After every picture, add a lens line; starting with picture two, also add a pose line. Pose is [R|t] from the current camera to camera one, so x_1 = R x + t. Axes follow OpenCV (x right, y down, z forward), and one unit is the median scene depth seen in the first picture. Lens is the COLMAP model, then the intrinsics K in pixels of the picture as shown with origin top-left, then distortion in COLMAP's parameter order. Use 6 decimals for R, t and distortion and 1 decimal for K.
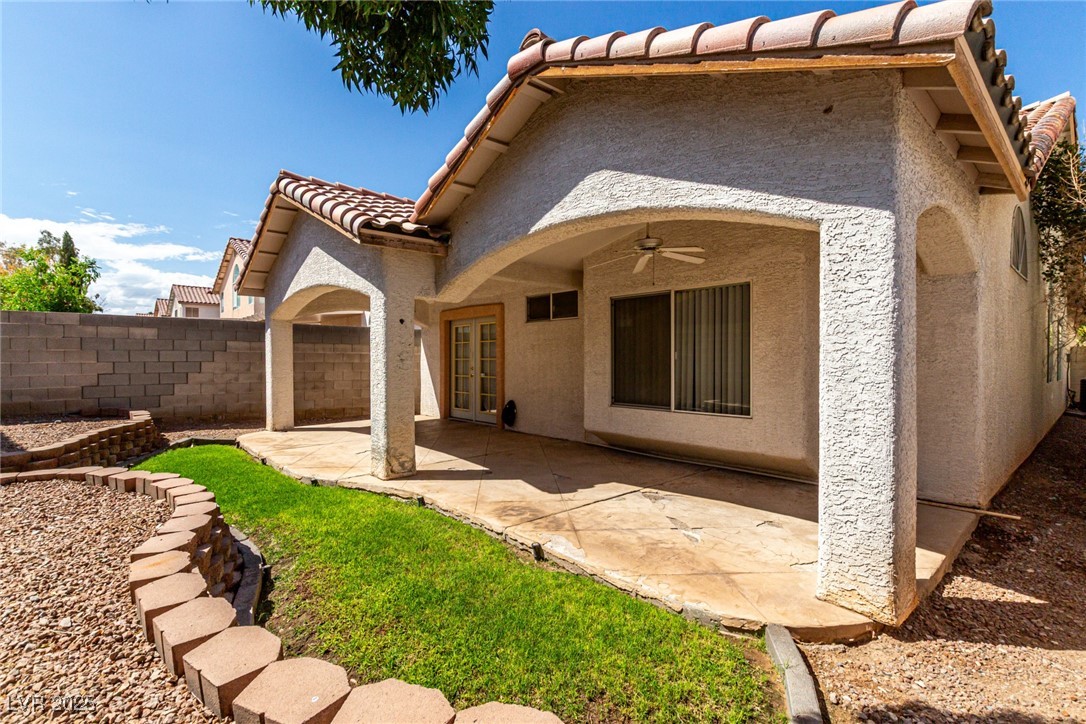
lens RADIAL K [[519.5, 0, 543.0], [0, 519.5, 362.0], [0, 0, 1]] dist [-0.000894, -0.000592]
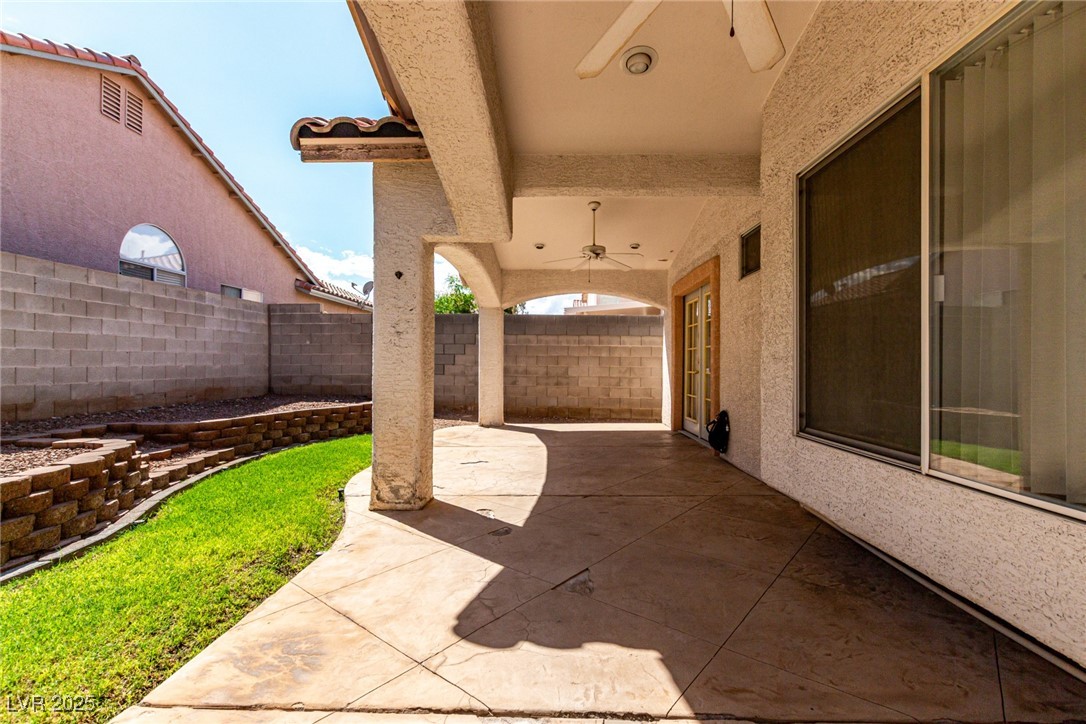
lens RADIAL K [[506.9, 0, 534.2], [0, 506.9, 357.2], [0, 0, 1]] dist [0.000719, -0.000790]
pose [[0.718838, -0.003862, -0.695166, 0.251832], [-0.010397, 0.999813, -0.016306, 0.030100], [0.695099, 0.018949, 0.718664, 0.543219]]
